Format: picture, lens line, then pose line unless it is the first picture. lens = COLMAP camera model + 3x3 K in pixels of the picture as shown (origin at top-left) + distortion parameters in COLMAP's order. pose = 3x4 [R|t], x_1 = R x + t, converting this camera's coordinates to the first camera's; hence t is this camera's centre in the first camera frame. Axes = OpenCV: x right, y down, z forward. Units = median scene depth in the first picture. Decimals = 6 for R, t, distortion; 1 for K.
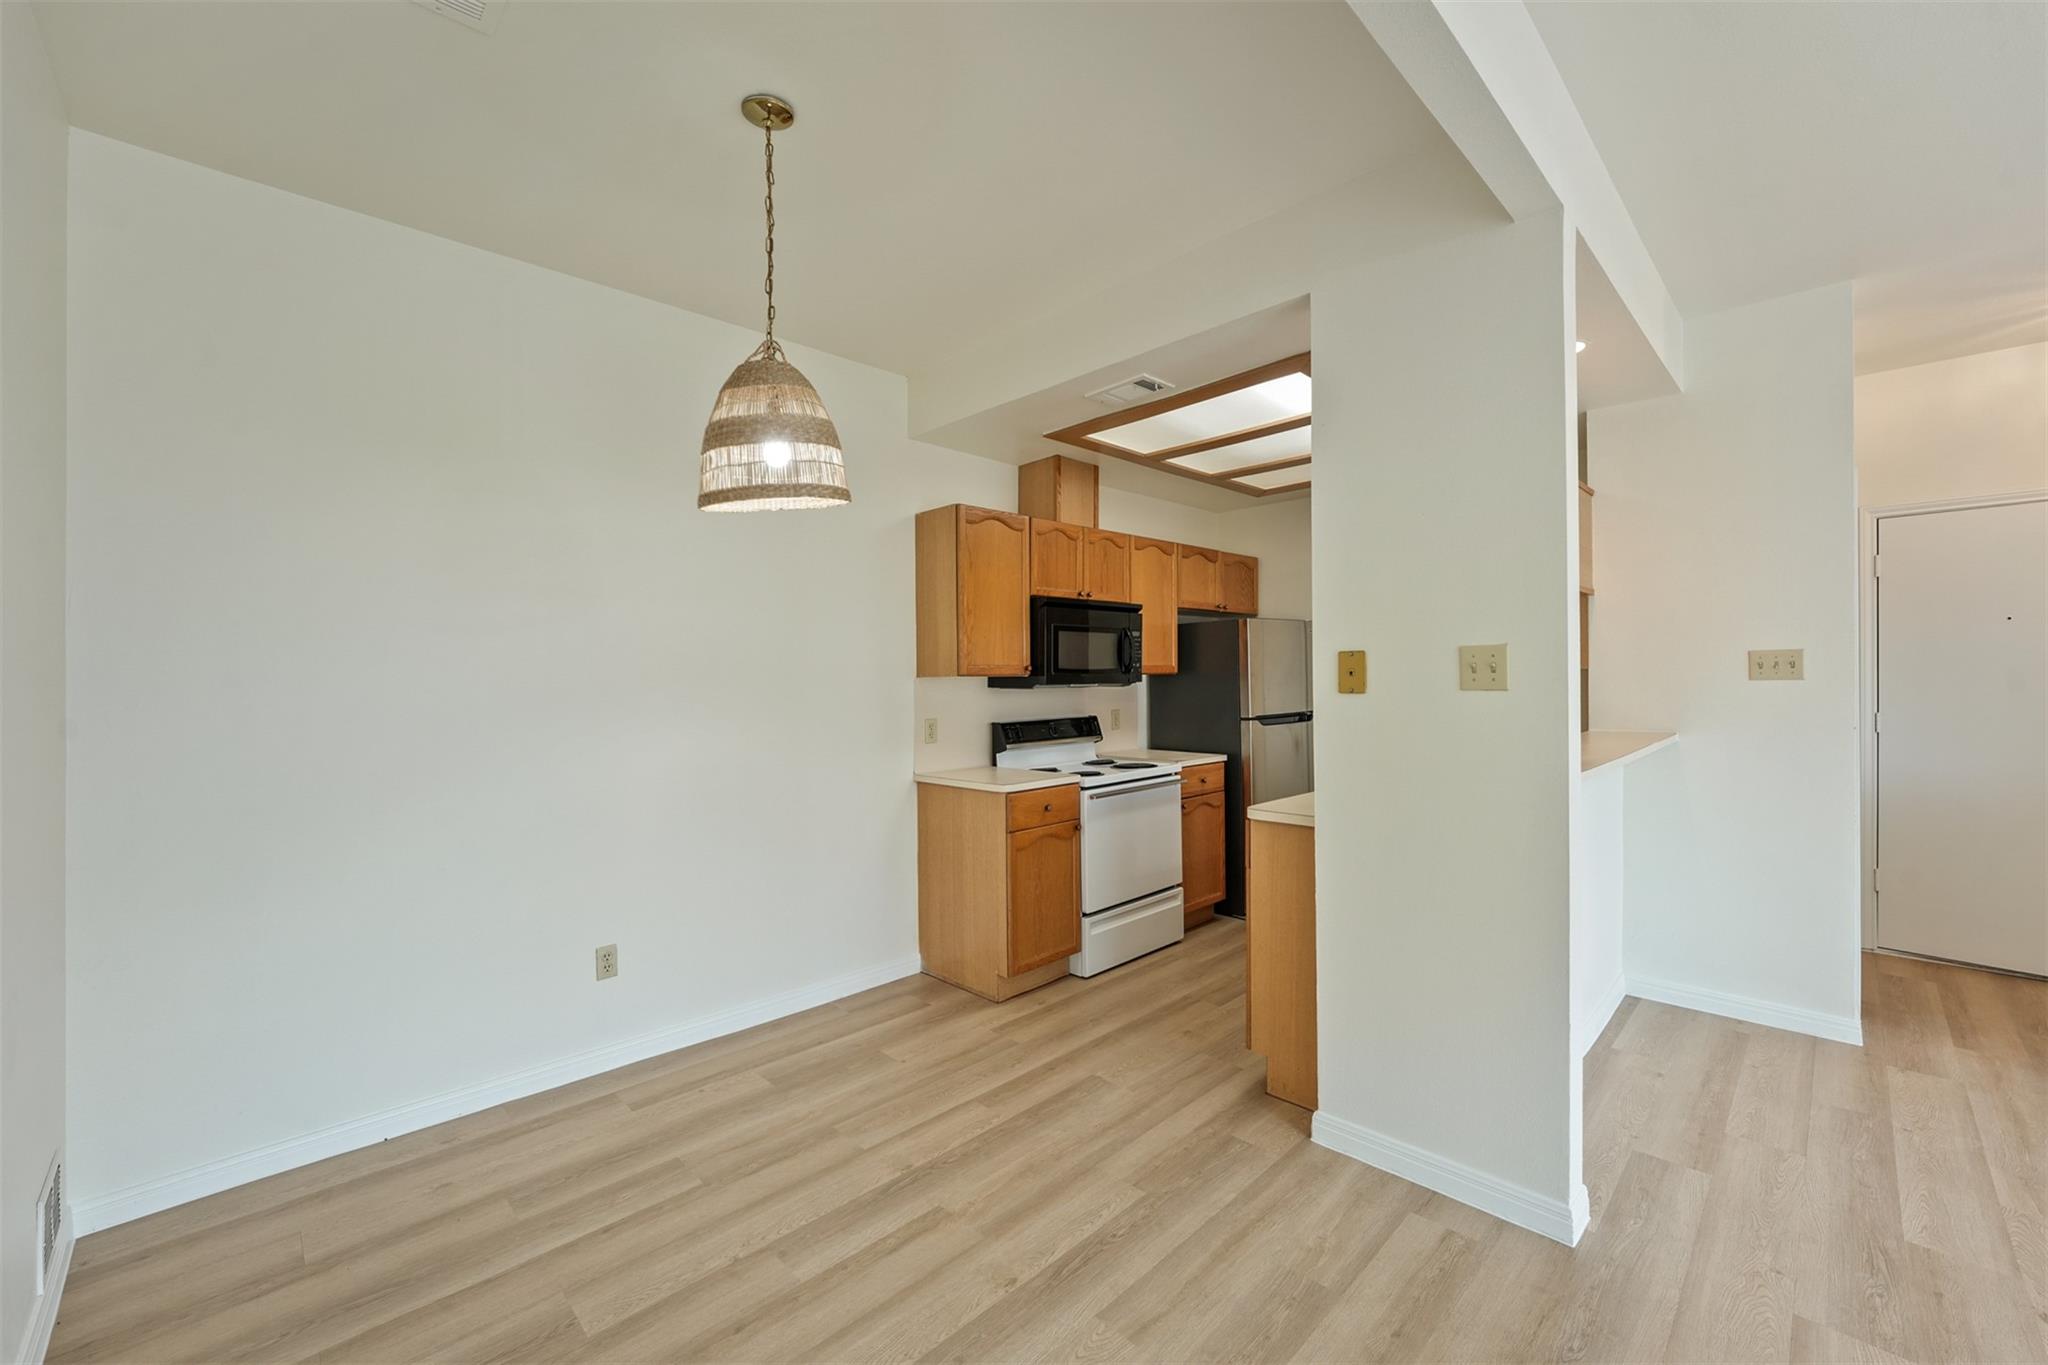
lens RADIAL K [[829.7, 0, 1032.1], [0, 829.7, 675.0], [0, 0, 1]] dist [-0.001215, 0.004568]
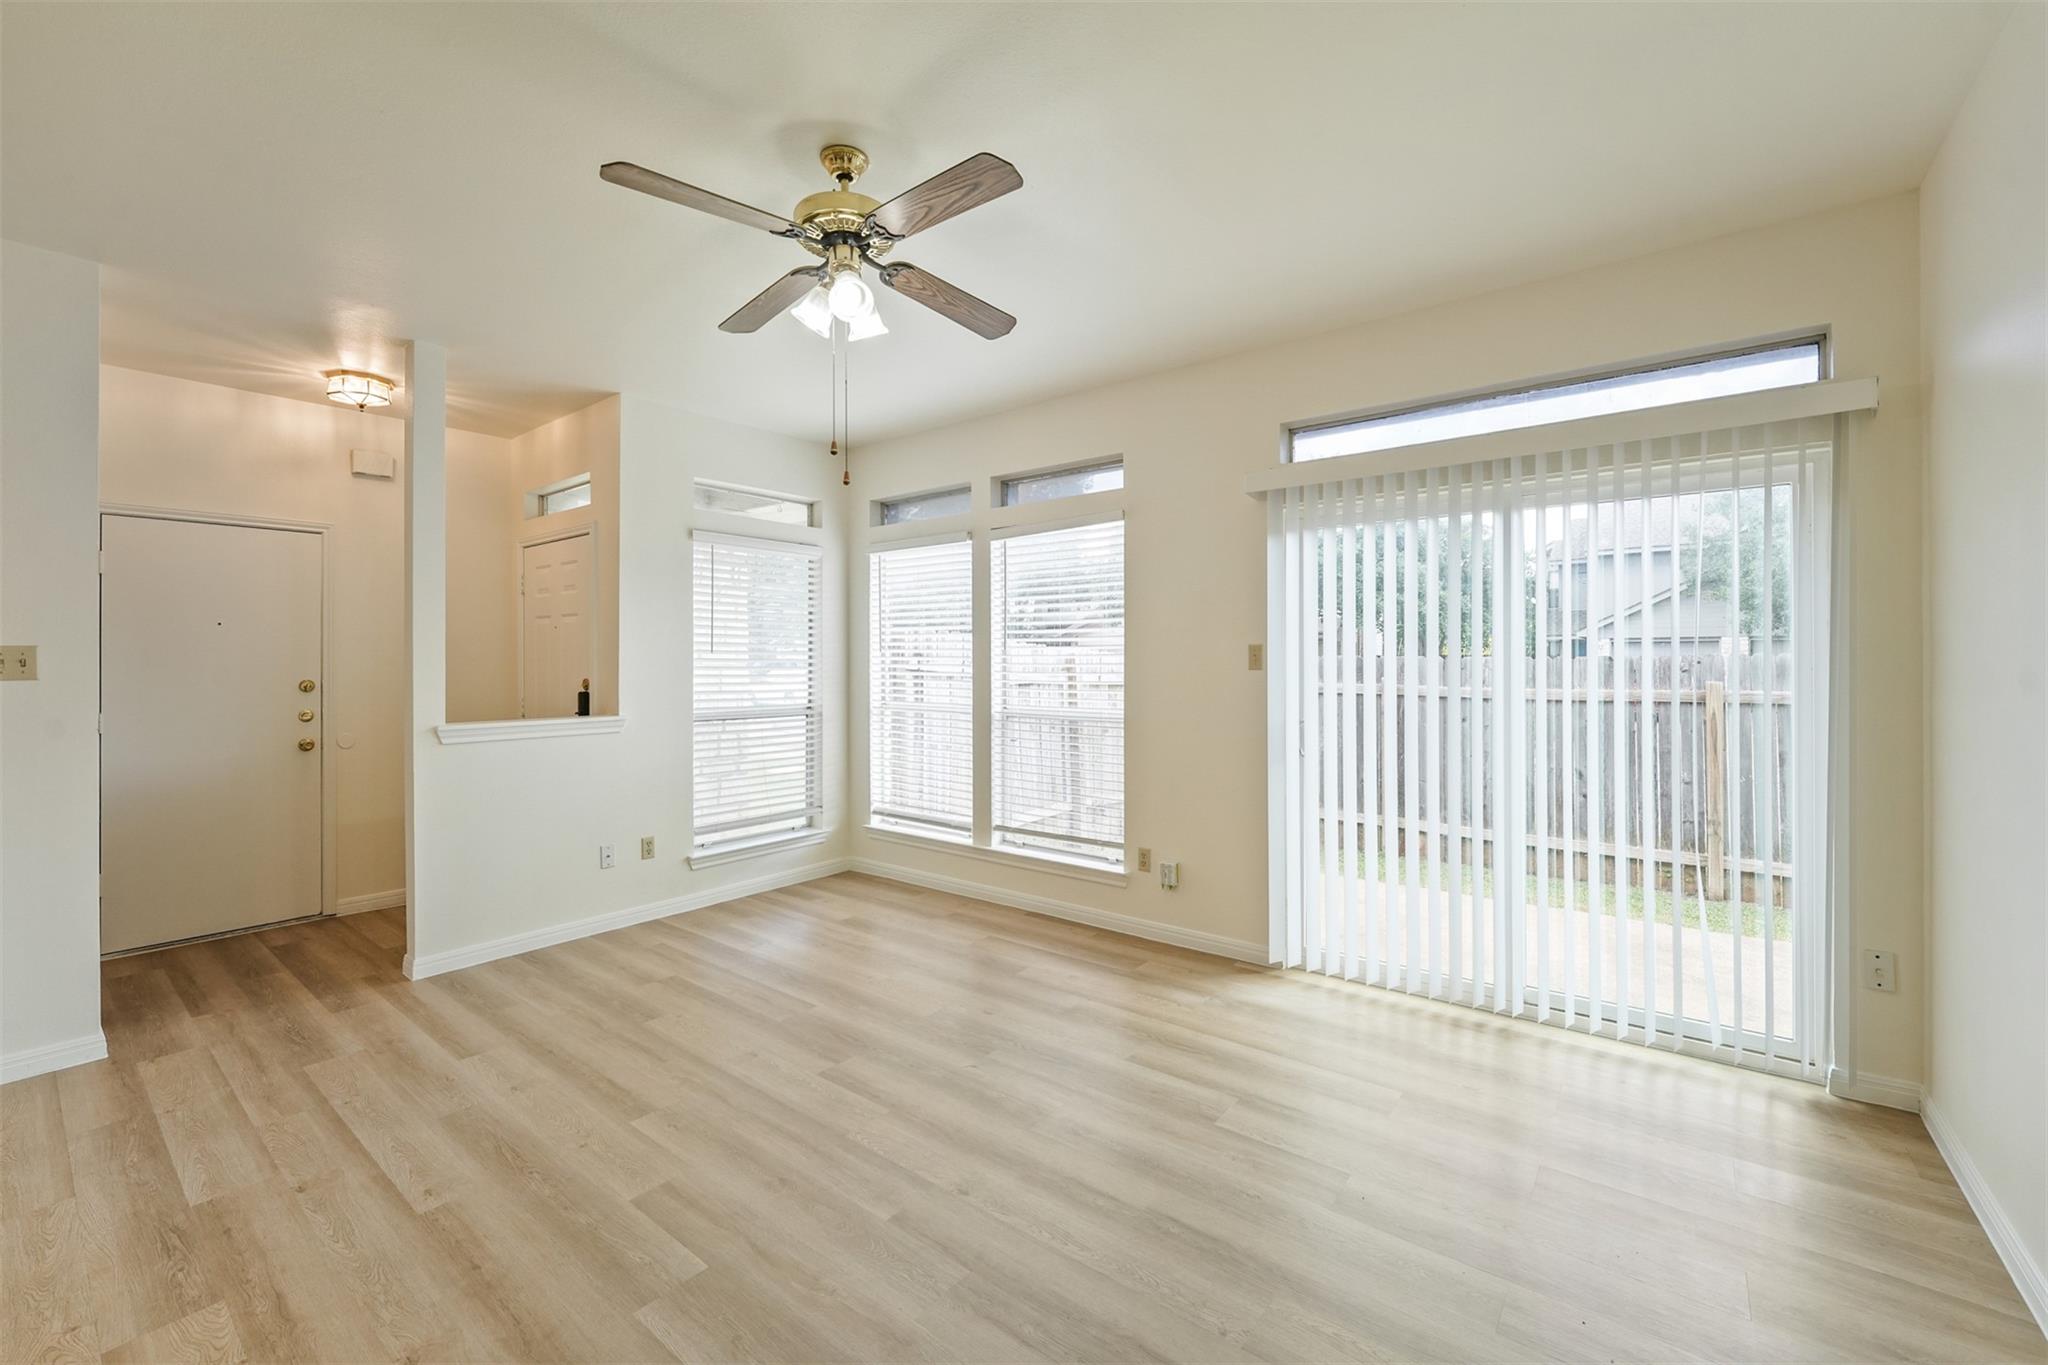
lens RADIAL K [[829.7, 0, 1032.1], [0, 829.7, 675.0], [0, 0, 1]] dist [-0.001215, 0.004568]
pose [[-0.112990, -0.004003, 0.993588, -0.089060], [0.003013, 0.999986, 0.004372, -0.000330], [-0.993592, 0.003488, -0.112977, 0.039523]]
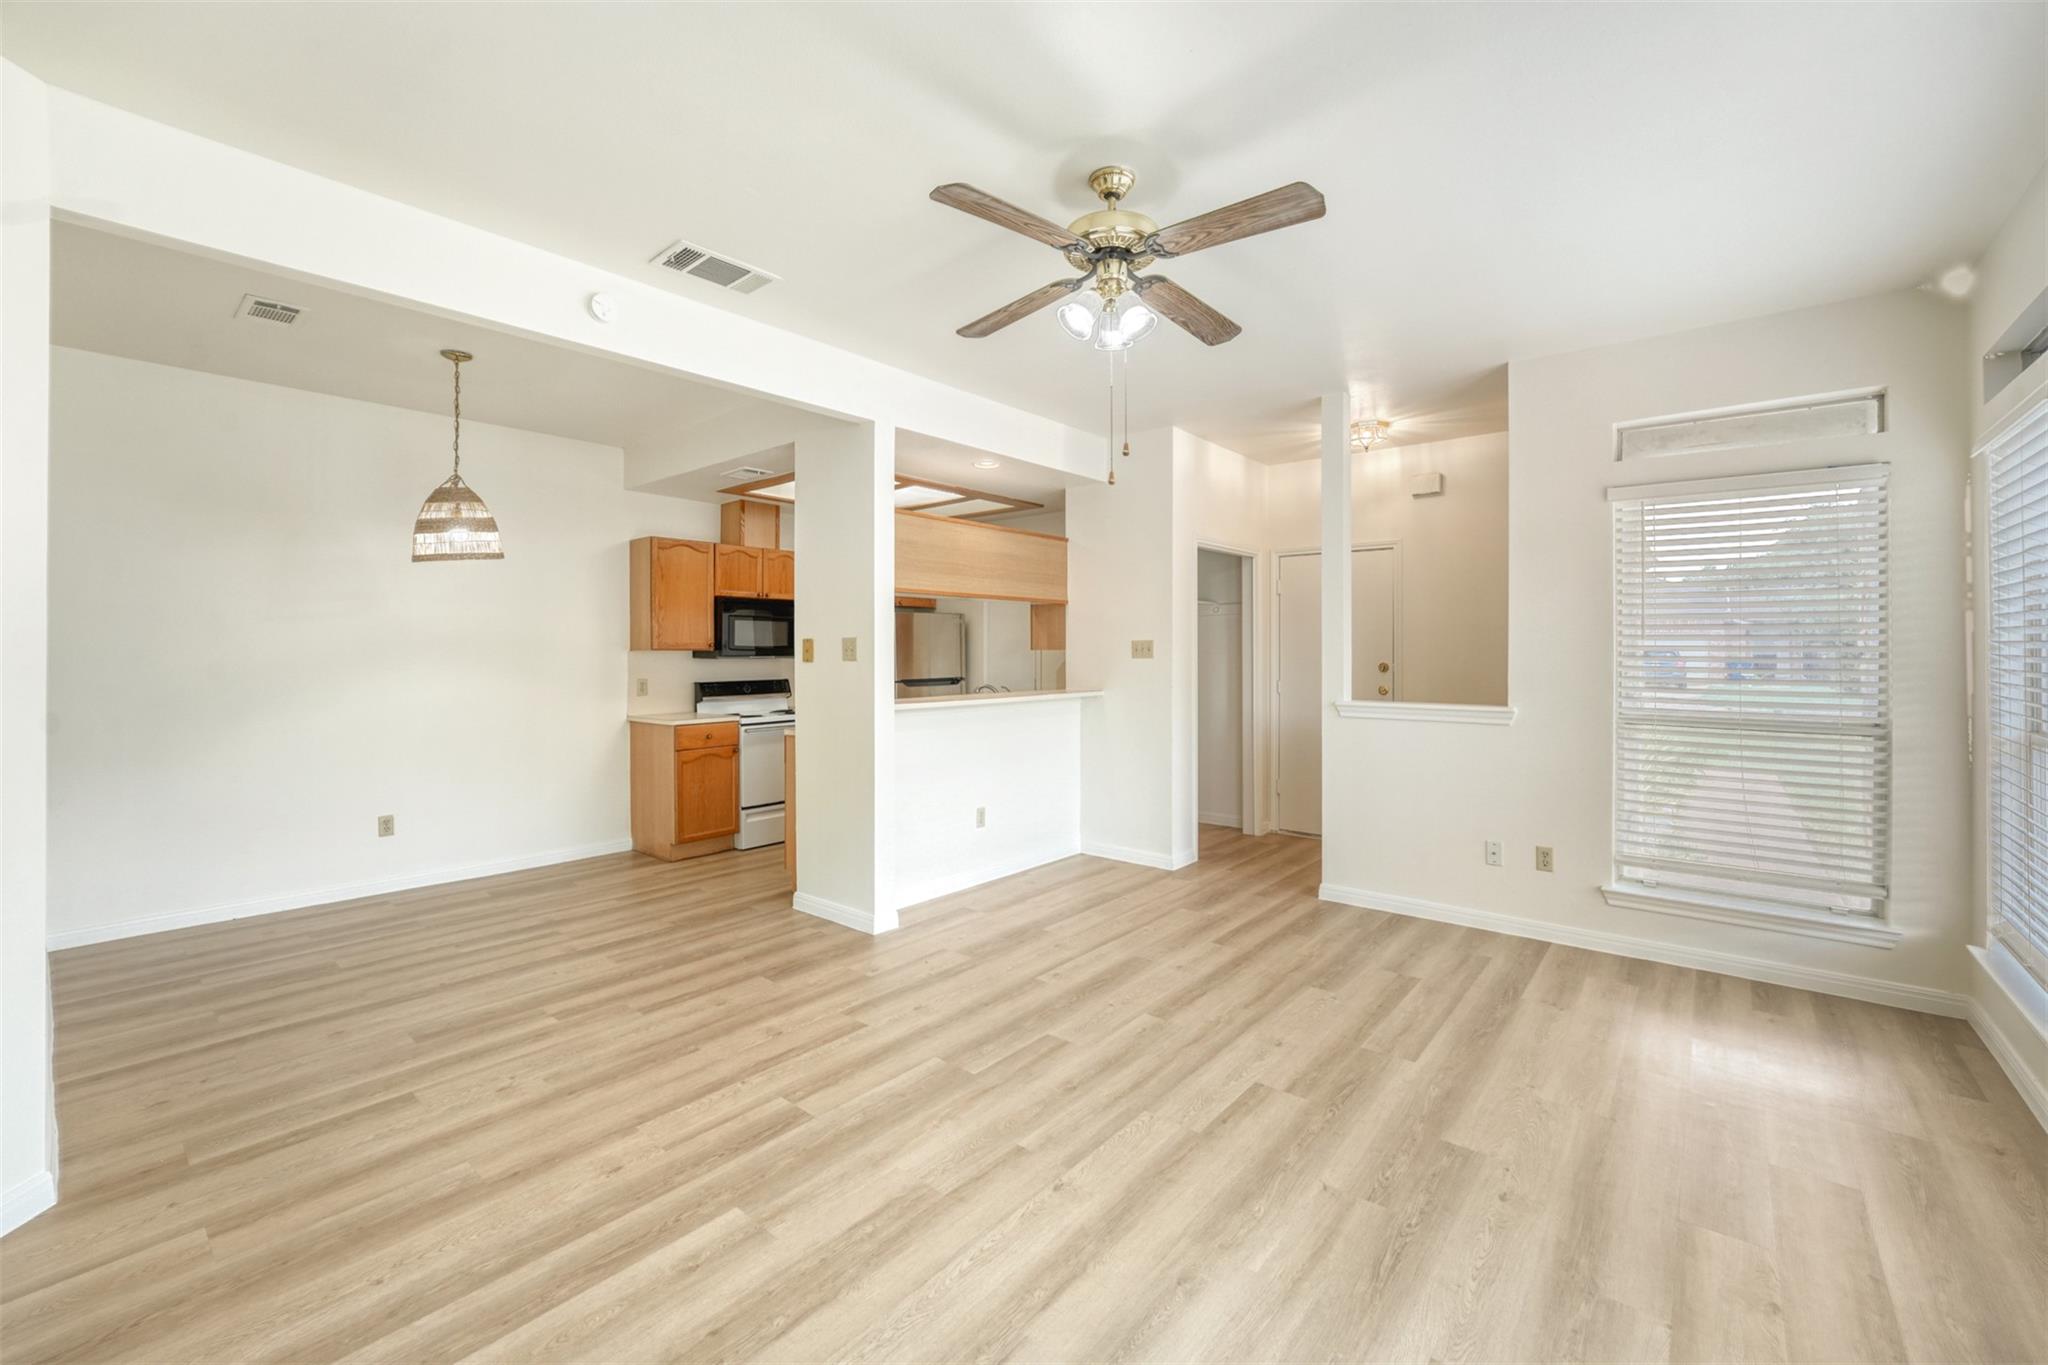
lens RADIAL K [[835.9, 0, 1046.5], [0, 835.9, 651.8], [0, 0, 1]] dist [-0.001188, 0.000159]
pose [[0.994173, 0.012124, 0.107110, 0.543352], [-0.012356, 0.999923, 0.001497, -0.007565], [-0.107084, -0.002811, 0.994246, -0.694654]]
